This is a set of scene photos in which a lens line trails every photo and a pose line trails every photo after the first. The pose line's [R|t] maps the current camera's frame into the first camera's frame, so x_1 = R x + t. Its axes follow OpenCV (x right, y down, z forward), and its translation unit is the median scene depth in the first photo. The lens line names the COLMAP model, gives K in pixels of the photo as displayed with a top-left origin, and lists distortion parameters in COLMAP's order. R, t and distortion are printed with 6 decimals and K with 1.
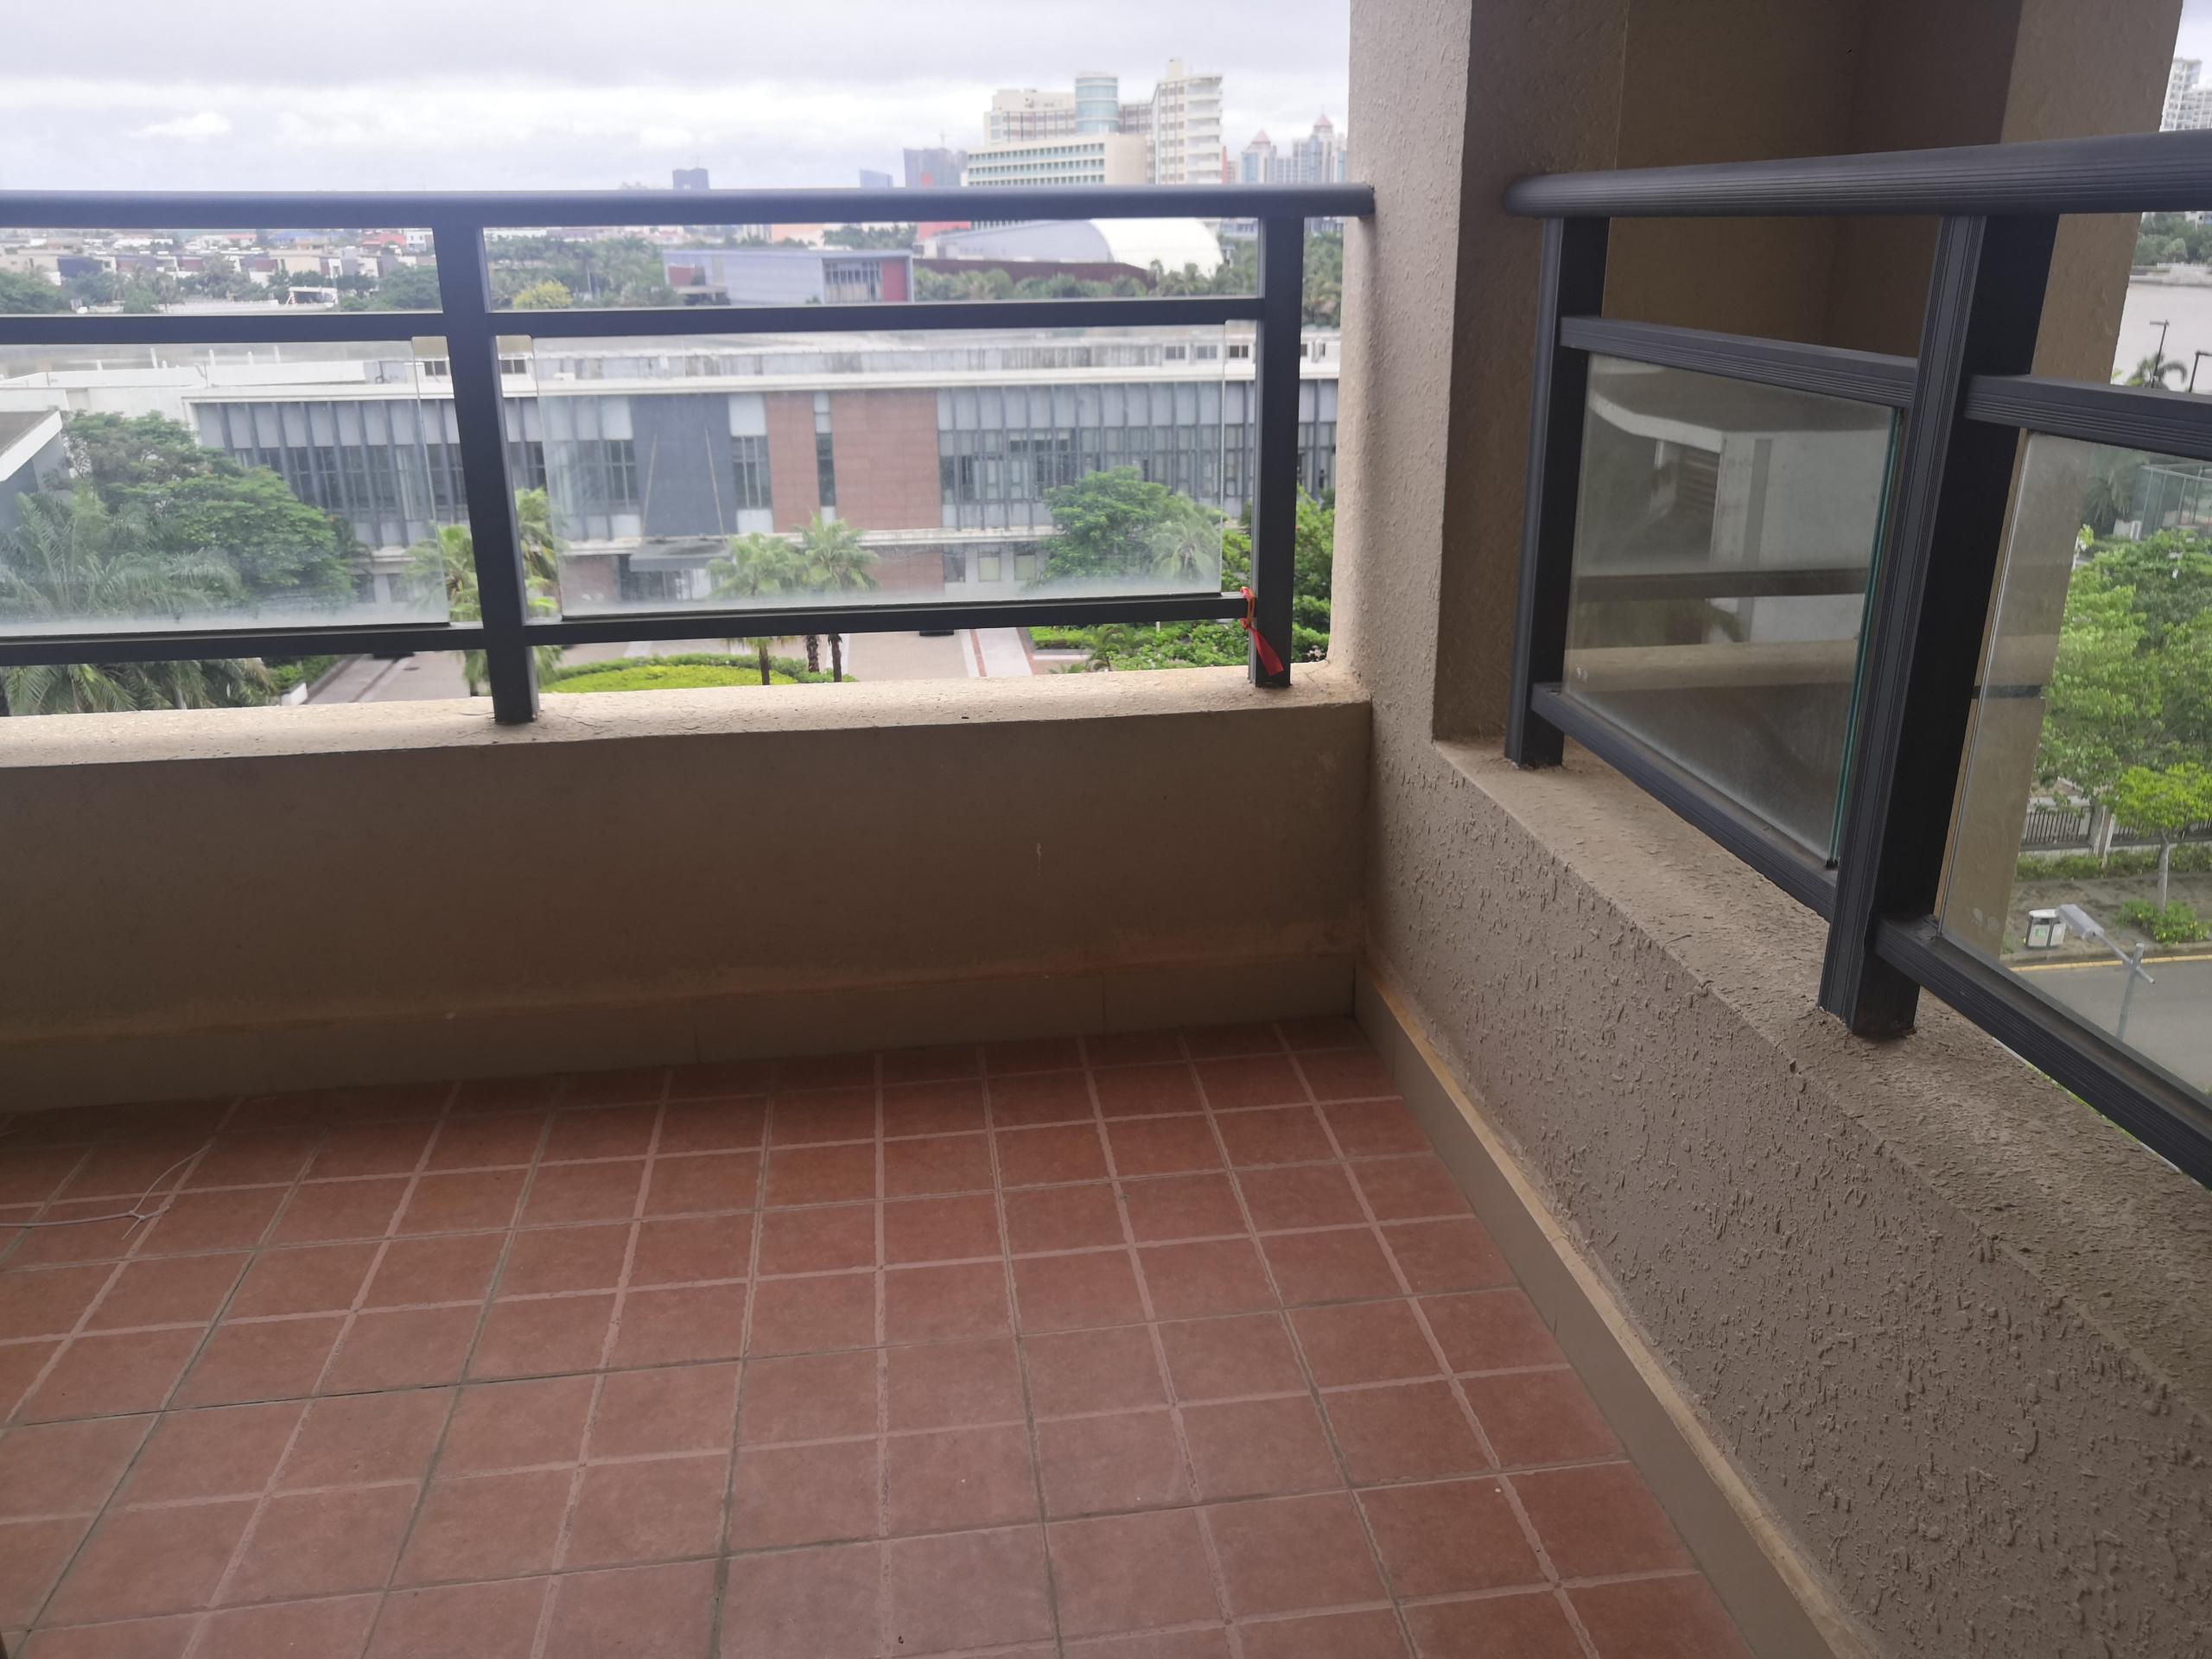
lens RADIAL K [[1739.4, 0, 1099.9], [0, 1739.4, 844.2], [0, 0, 1]] dist [-0.005479, 0.046670]
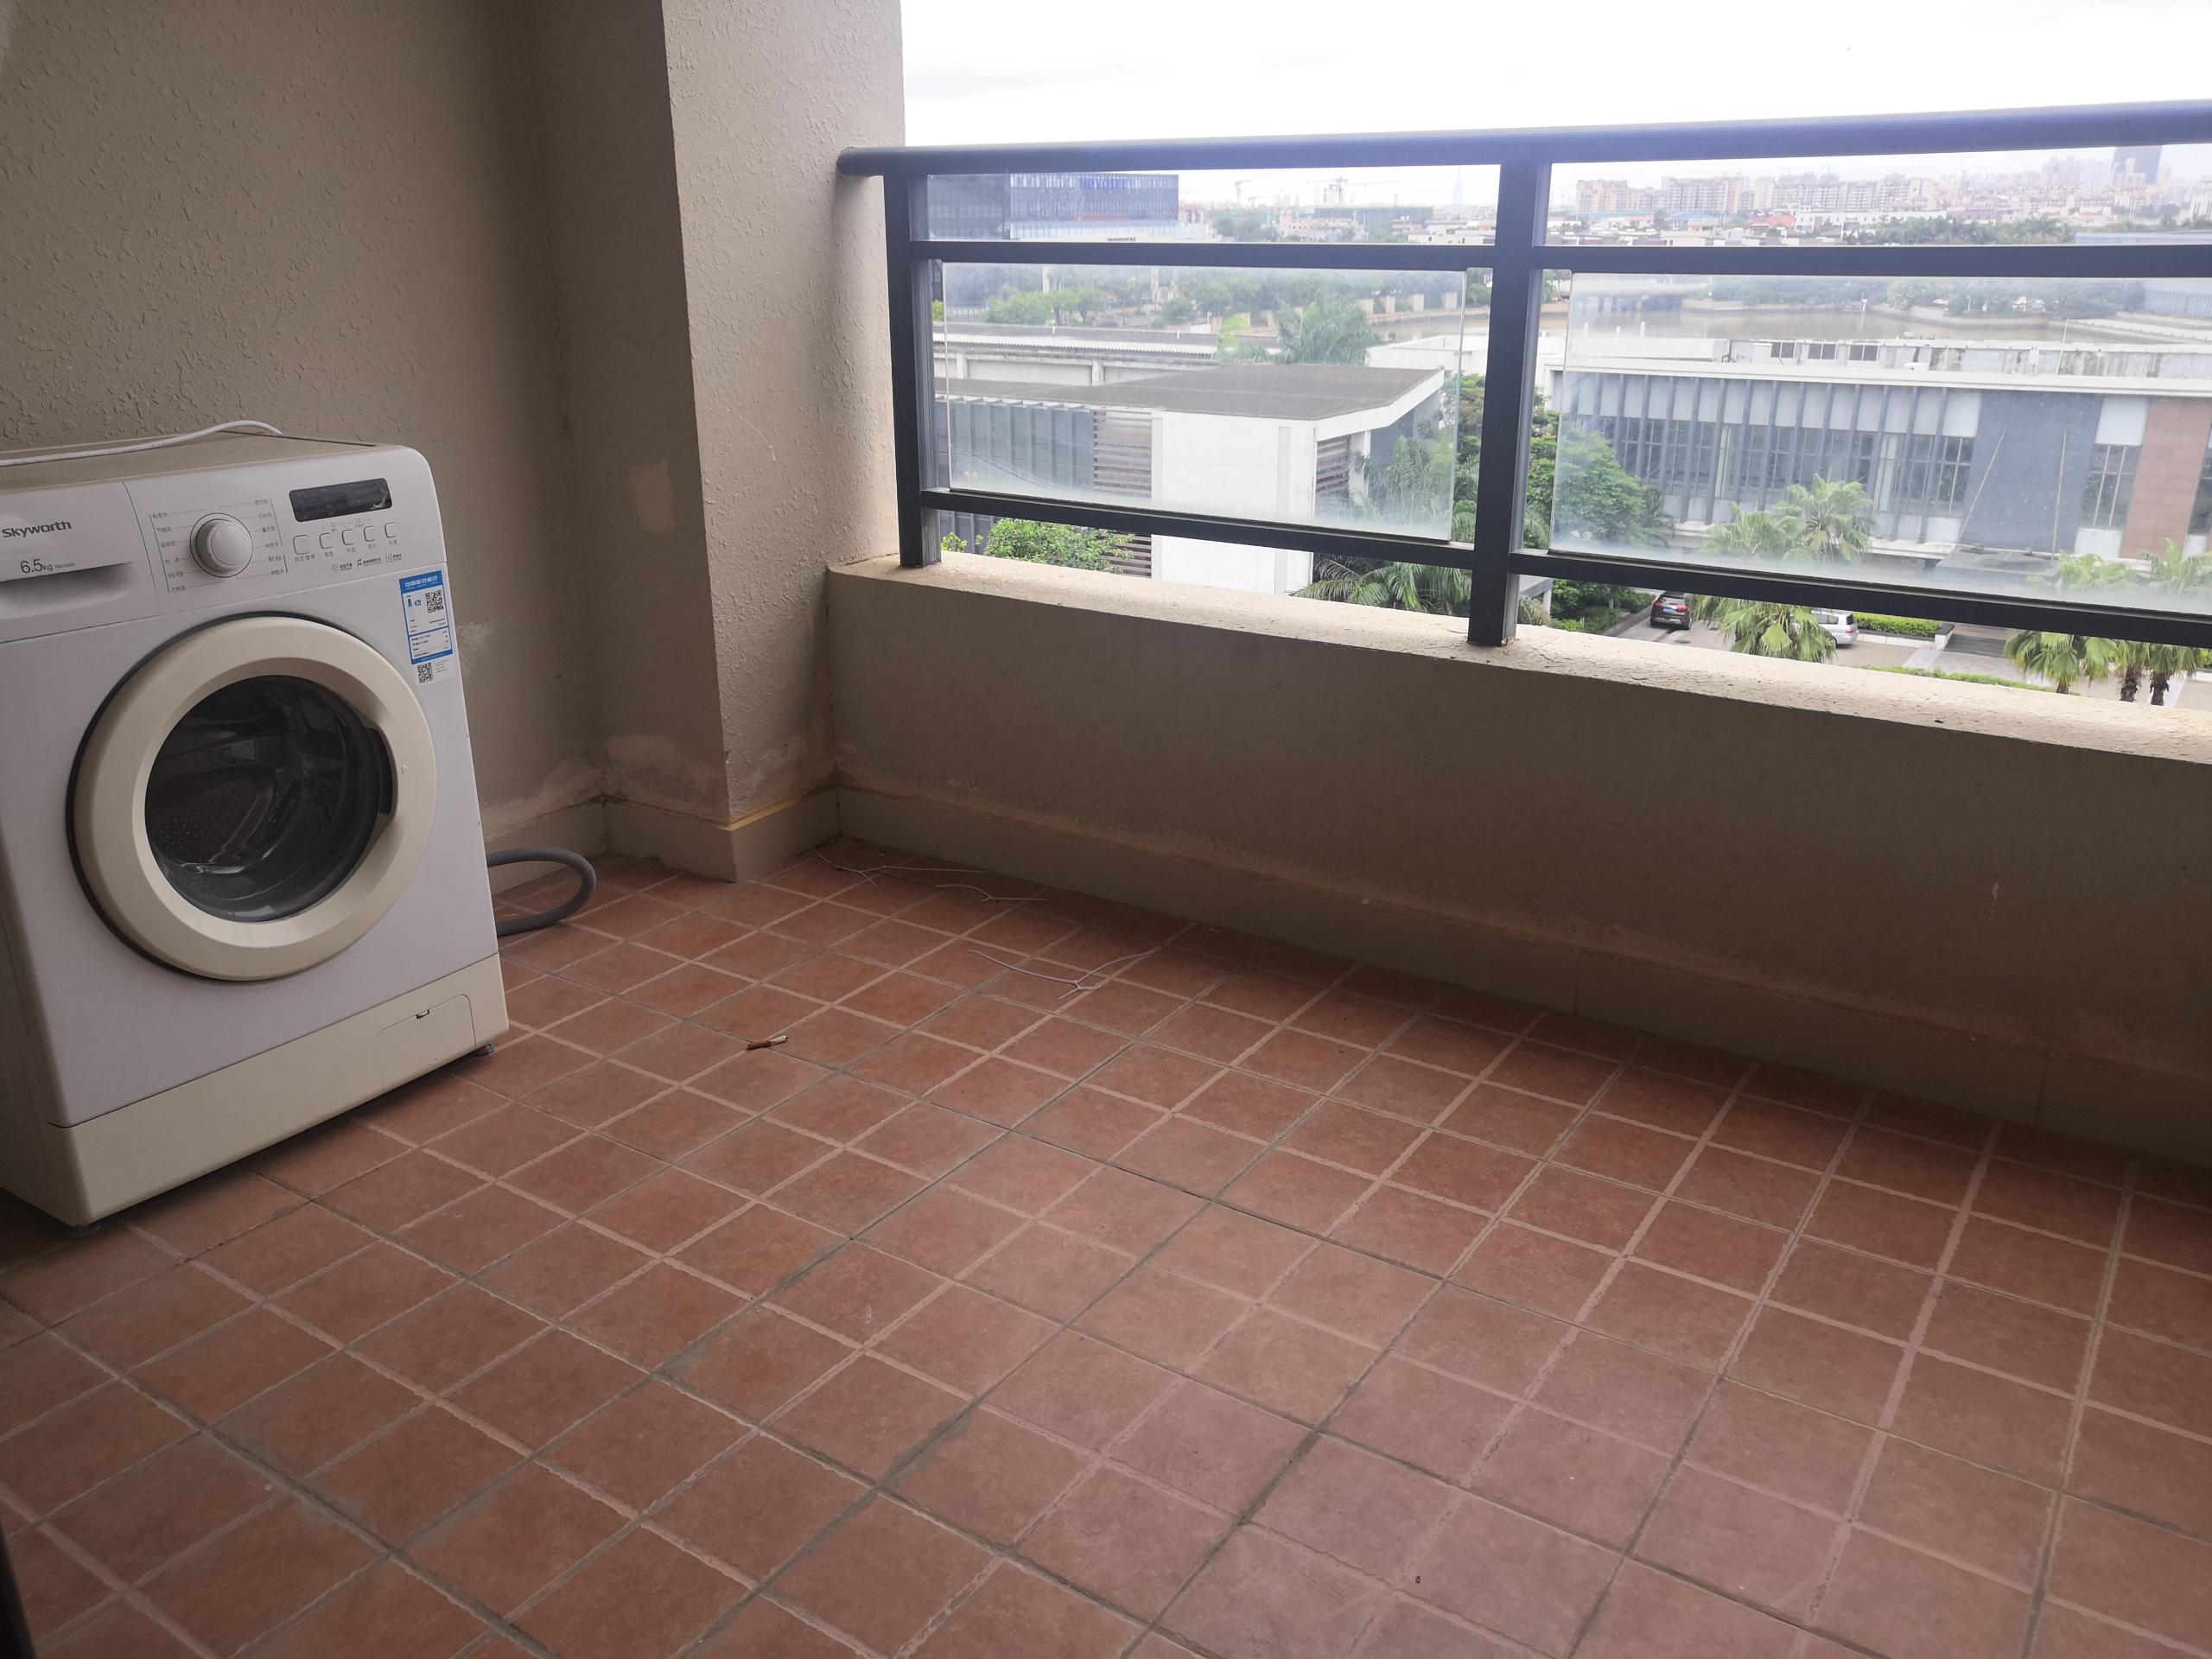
lens RADIAL K [[1739.4, 0, 1116.0], [0, 1739.4, 837.7], [0, 0, 1]] dist [-0.005479, 0.046670]
pose [[0.751954, 0.231696, -0.617157, 0.168401], [-0.228938, 0.969713, 0.085112, 0.004174], [0.618185, 0.077290, 0.782223, 0.059411]]
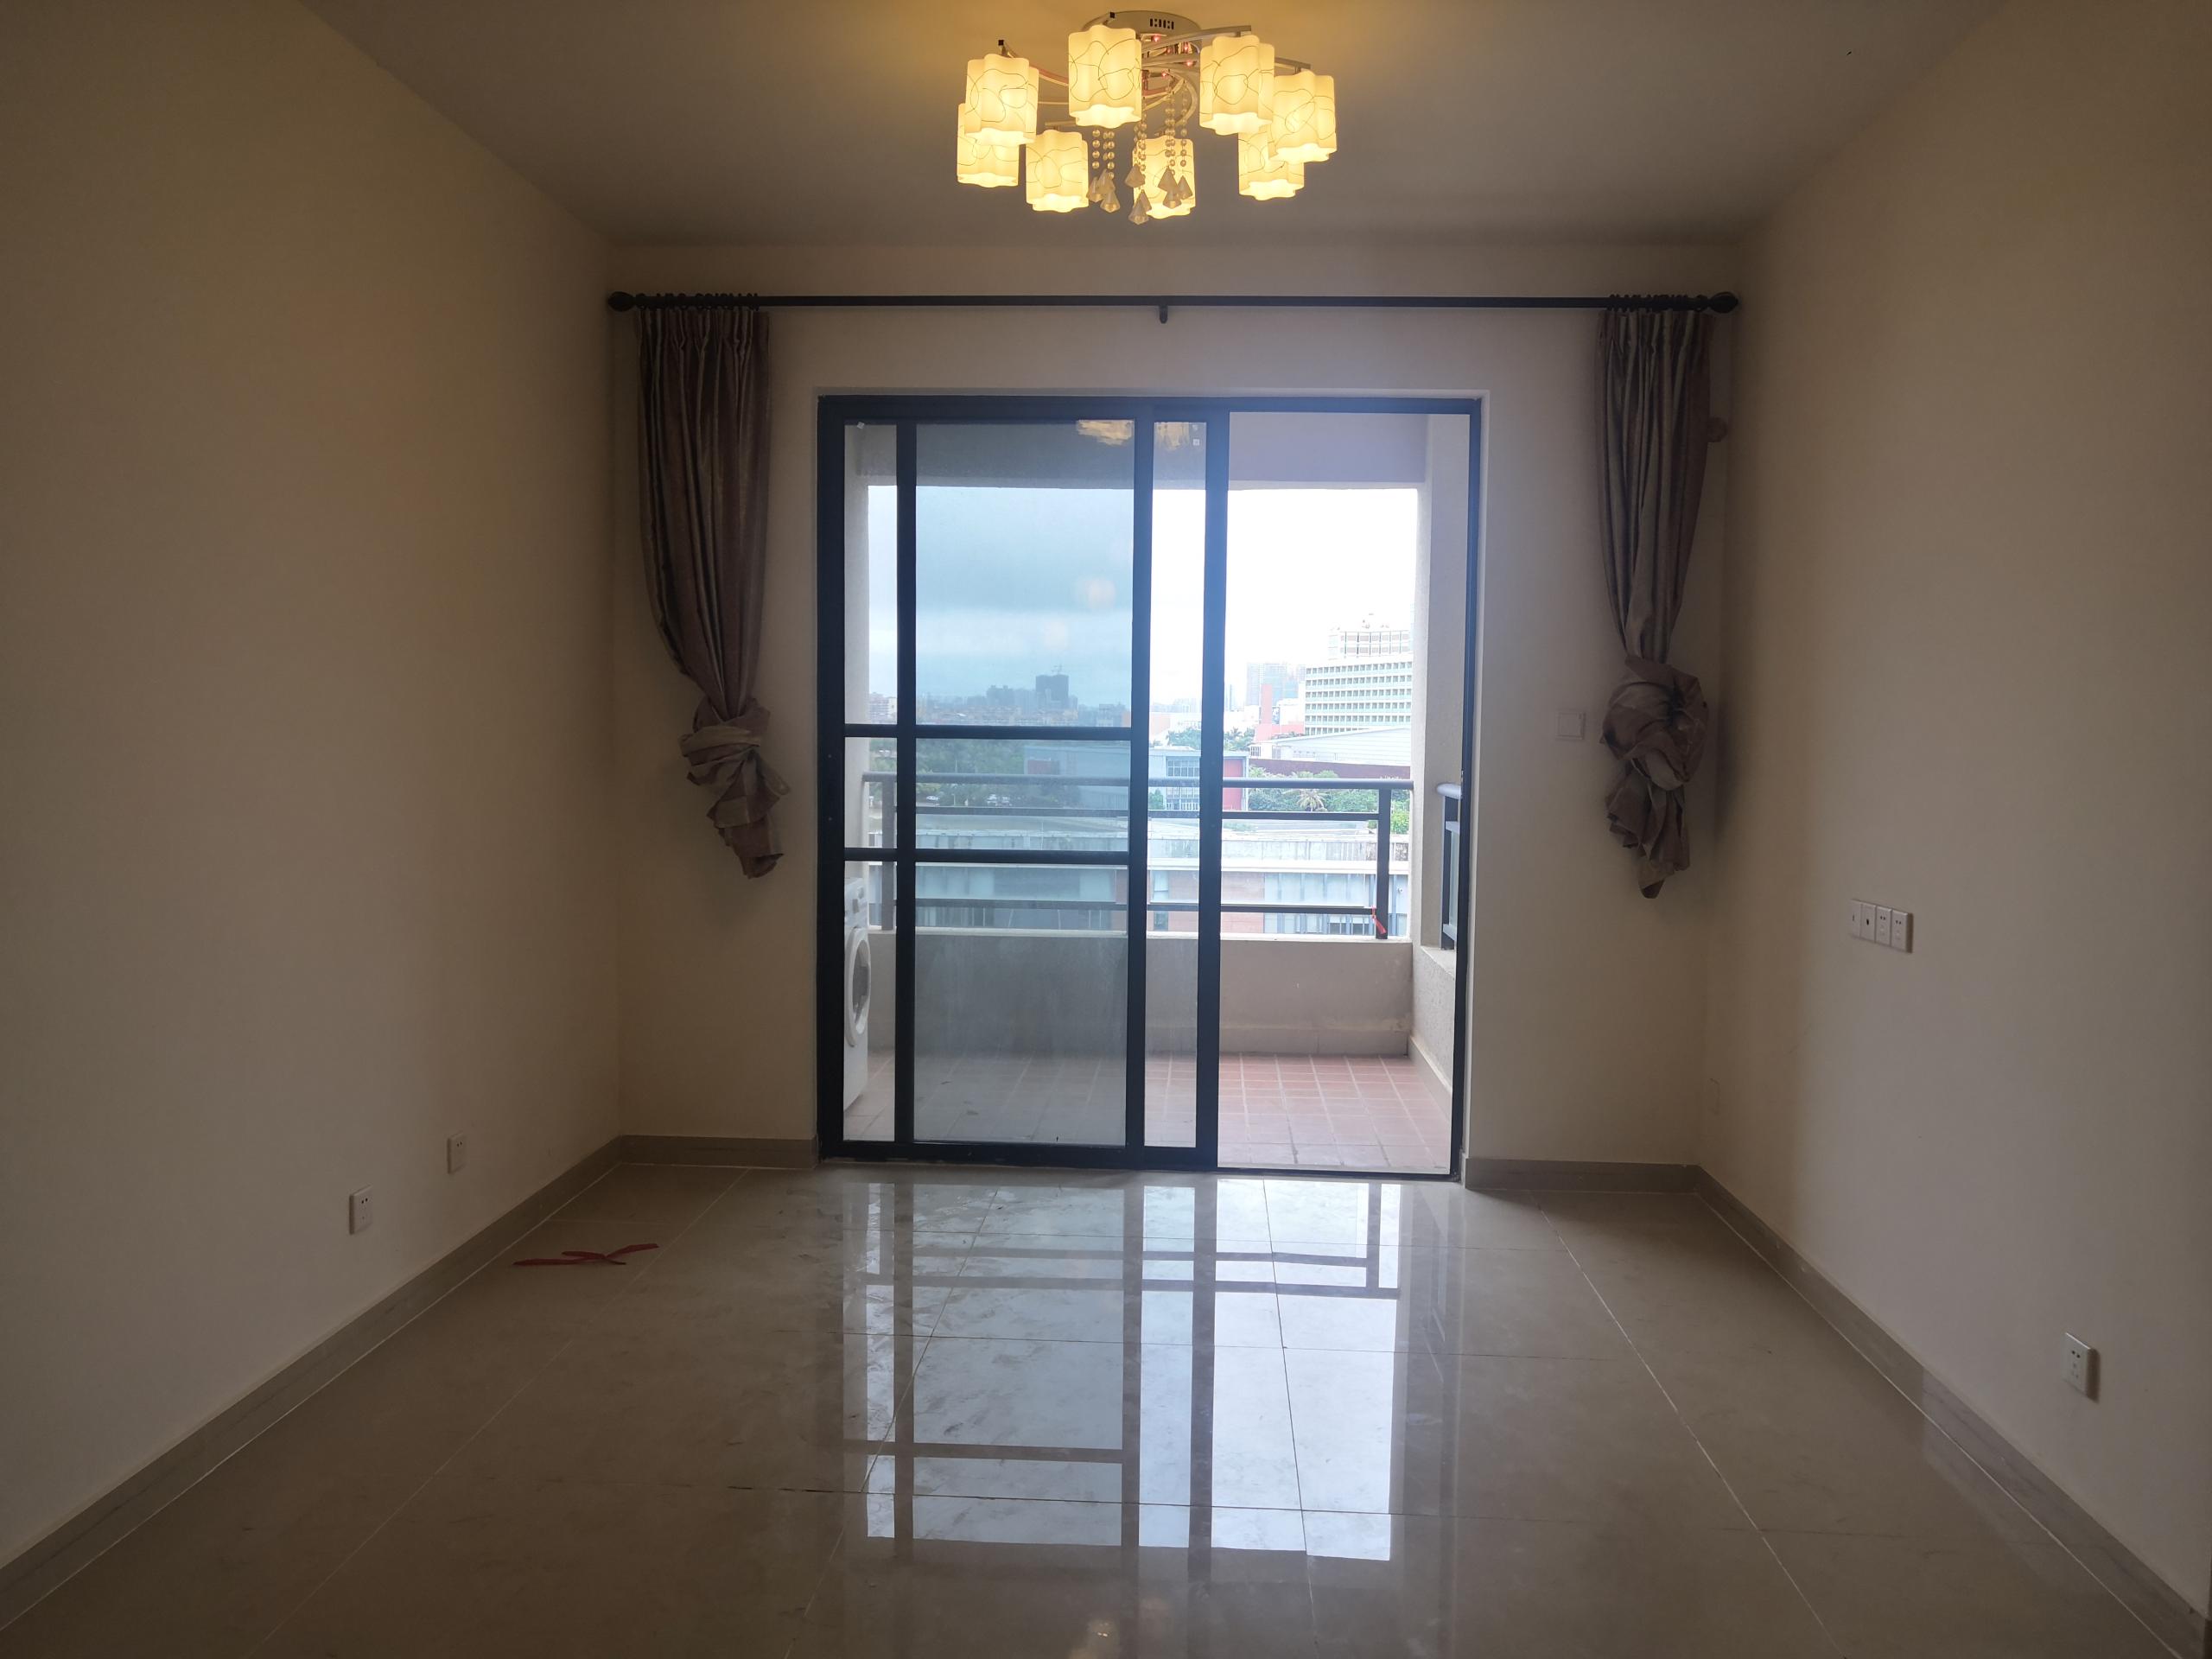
lens RADIAL K [[1739.4, 0, 1104.1], [0, 1739.4, 830.8], [0, 0, 1]] dist [-0.005479, 0.046670]
pose [[0.982667, 0.034789, -0.182085, 0.065802], [-0.084256, 0.958735, -0.271530, 0.227690], [0.165125, 0.282165, 0.945049, -0.765926]]
